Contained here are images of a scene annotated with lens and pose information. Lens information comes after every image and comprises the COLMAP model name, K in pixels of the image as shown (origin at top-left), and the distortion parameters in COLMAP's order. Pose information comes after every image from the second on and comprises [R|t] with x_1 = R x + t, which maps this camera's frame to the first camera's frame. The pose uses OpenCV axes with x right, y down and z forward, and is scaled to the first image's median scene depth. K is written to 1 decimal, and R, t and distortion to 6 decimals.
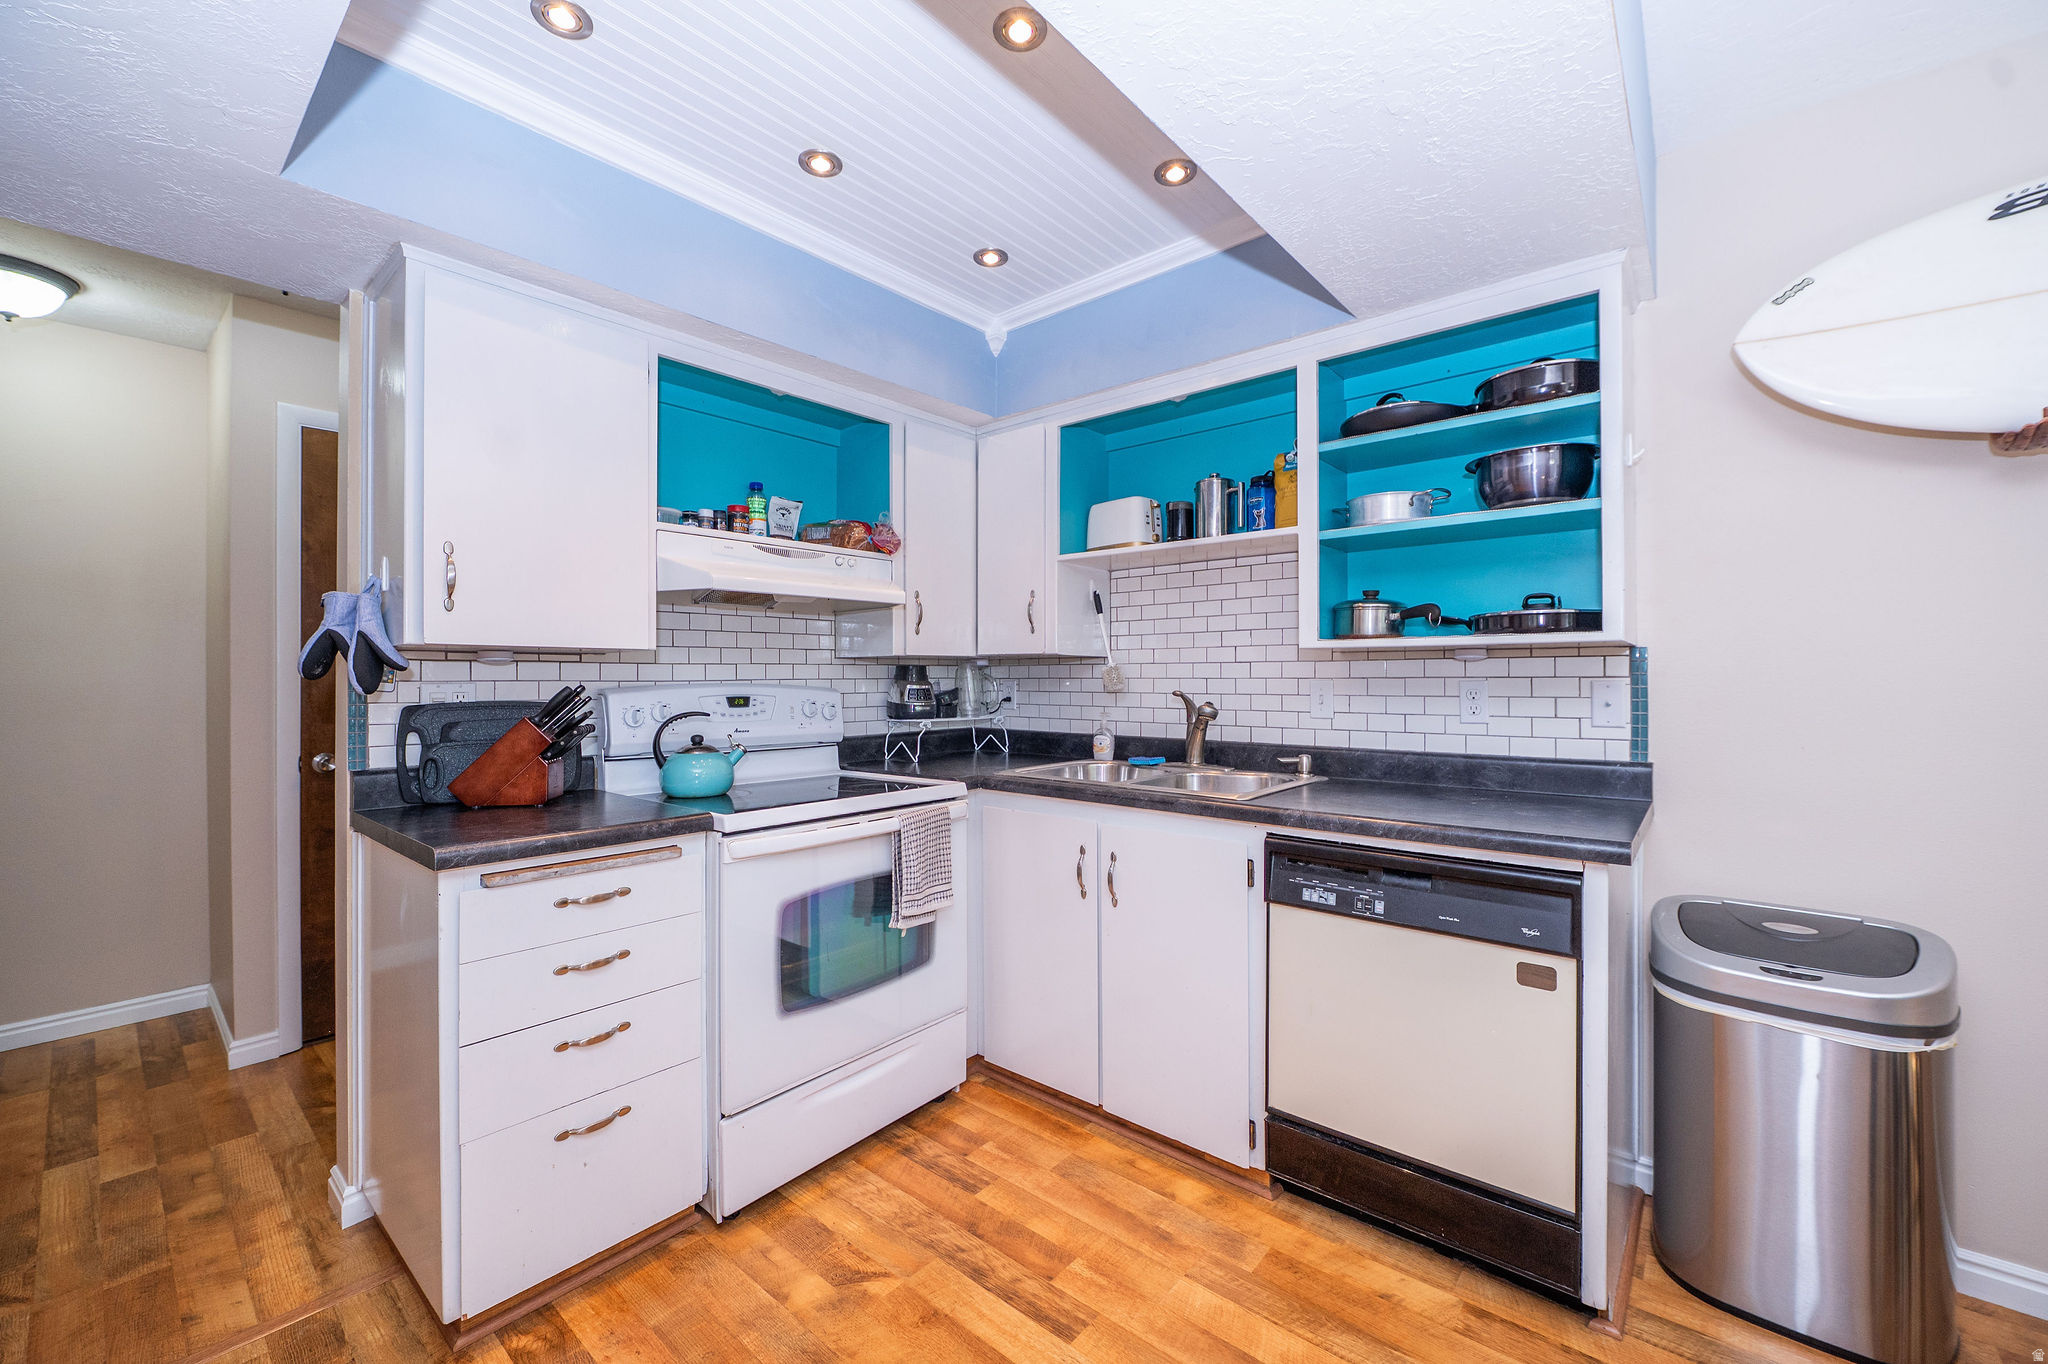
lens RADIAL K [[816.1, 0, 1027.2], [0, 816.1, 671.2], [0, 0, 1]] dist [-0.007626, -0.001591]
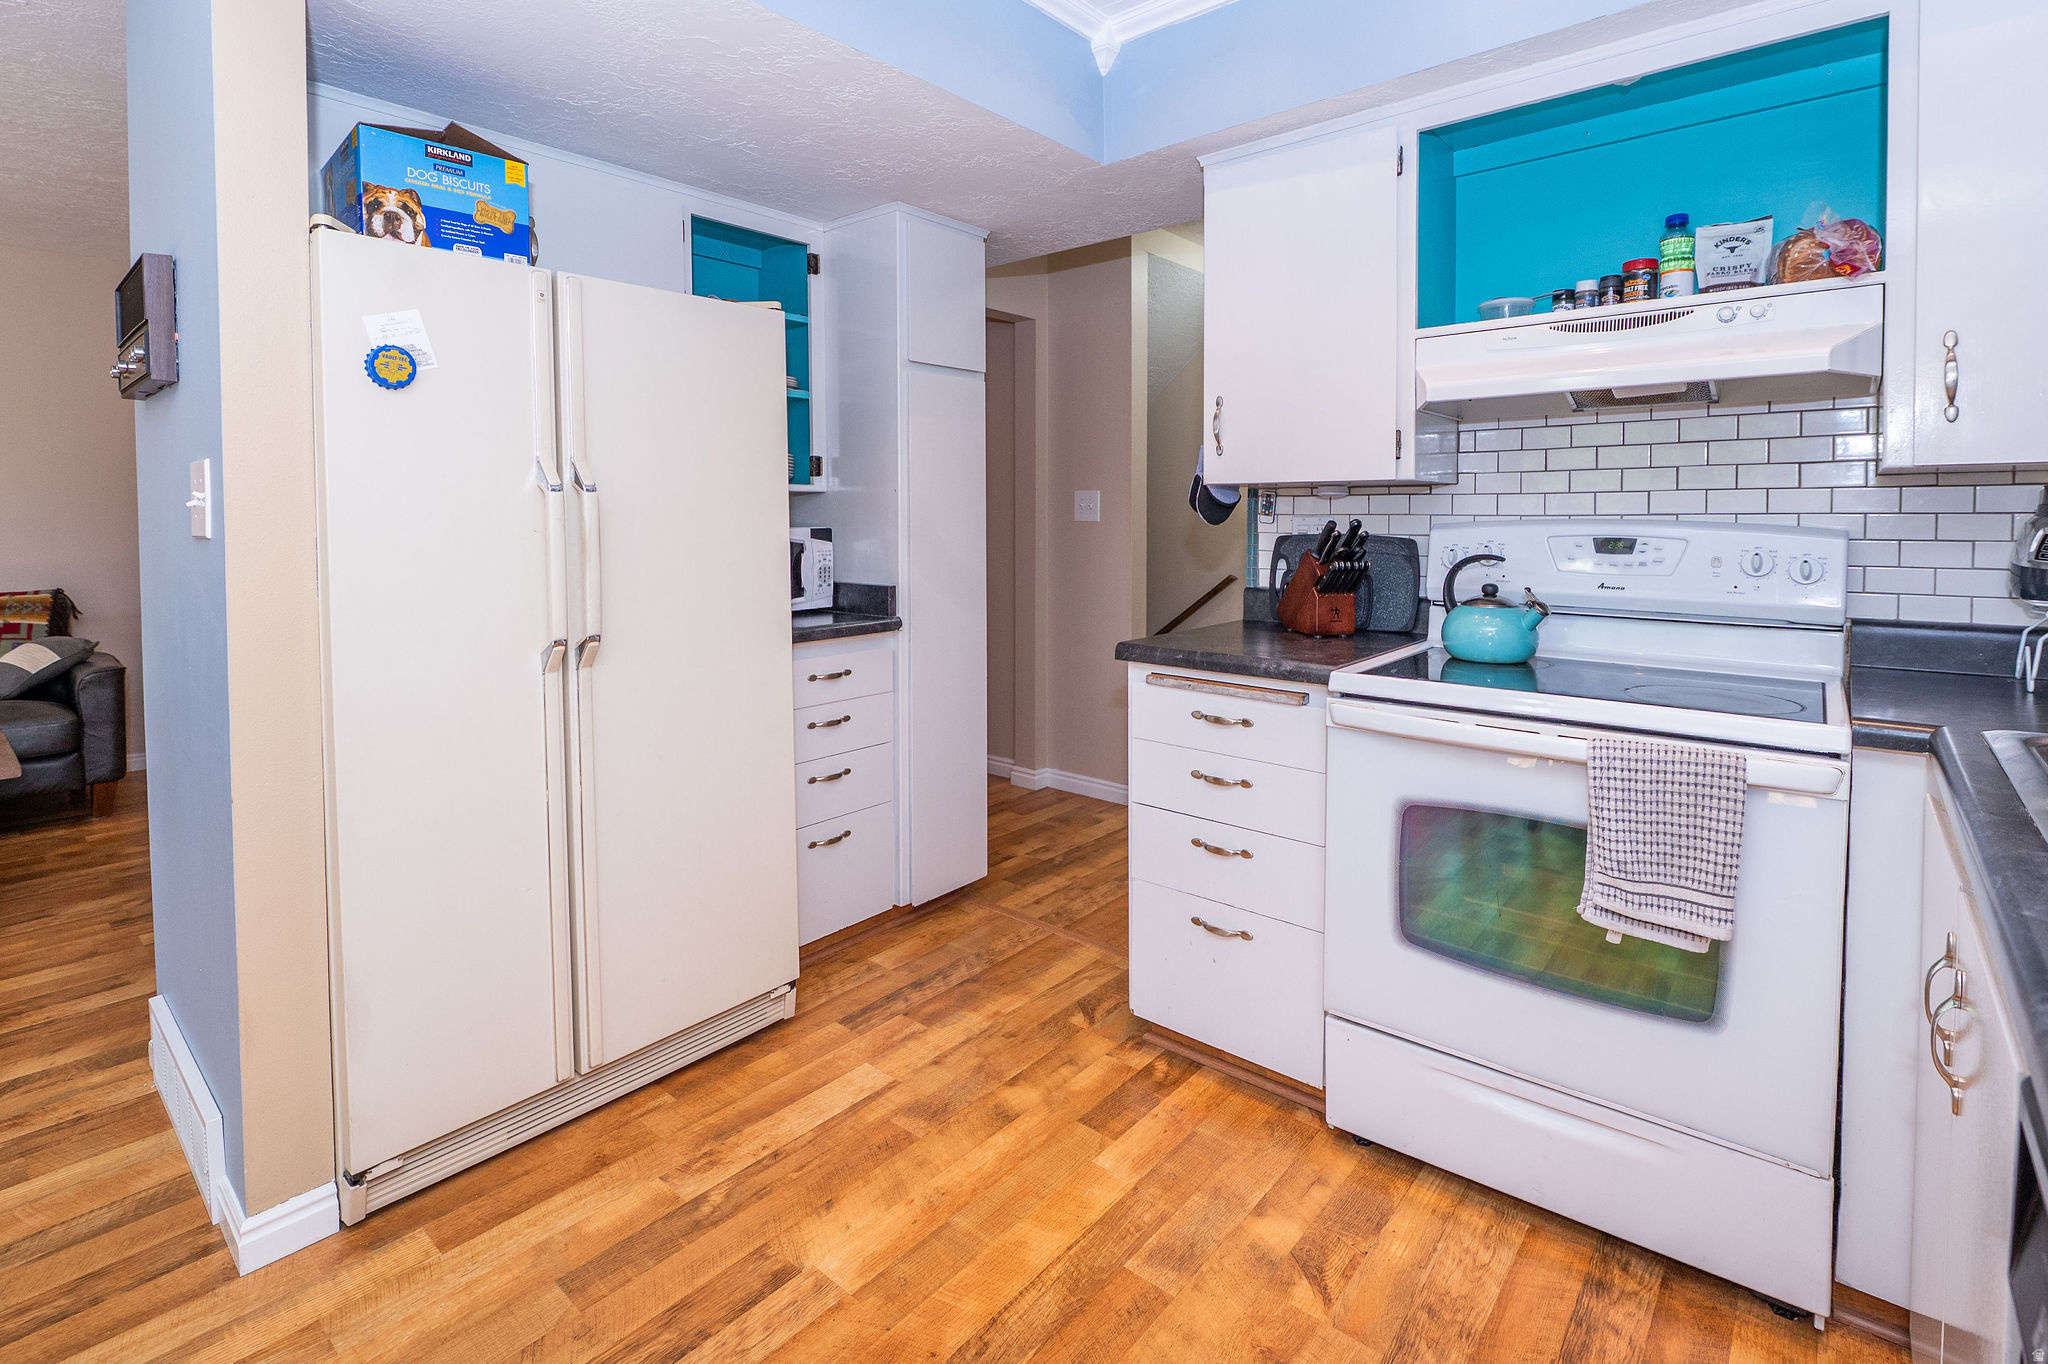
lens RADIAL K [[965.2, 0, 1027.6], [0, 965.2, 542.3], [0, 0, 1]] dist [-0.003873, -0.004378]
pose [[0.000561, 0.032981, -0.999456, 0.547029], [0.010612, 0.999400, 0.032985, 0.002329], [0.999944, -0.010625, 0.000211, 0.569134]]
